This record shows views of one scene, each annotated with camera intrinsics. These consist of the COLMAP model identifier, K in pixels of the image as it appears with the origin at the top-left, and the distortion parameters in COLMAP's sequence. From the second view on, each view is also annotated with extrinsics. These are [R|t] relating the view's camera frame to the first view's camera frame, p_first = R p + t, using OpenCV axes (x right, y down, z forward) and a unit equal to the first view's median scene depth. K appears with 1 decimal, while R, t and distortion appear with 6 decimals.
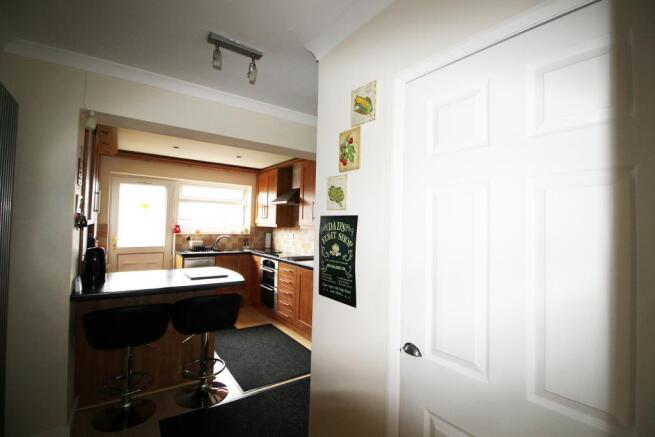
lens RADIAL K [[307.0, 0, 327.5], [0, 307.0, 218.5], [0, 0, 1]] dist [-0.005326, -0.000725]
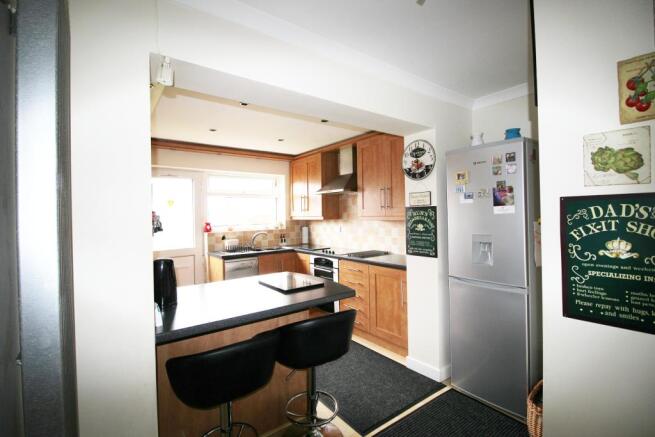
lens RADIAL K [[307.0, 0, 327.5], [0, 307.0, 218.5], [0, 0, 1]] dist [-0.005326, -0.000725]
pose [[0.998313, -0.046858, 0.034278, -0.187919], [0.045810, 0.998477, 0.030742, -0.001998], [-0.035666, -0.029120, 0.998939, 0.127246]]
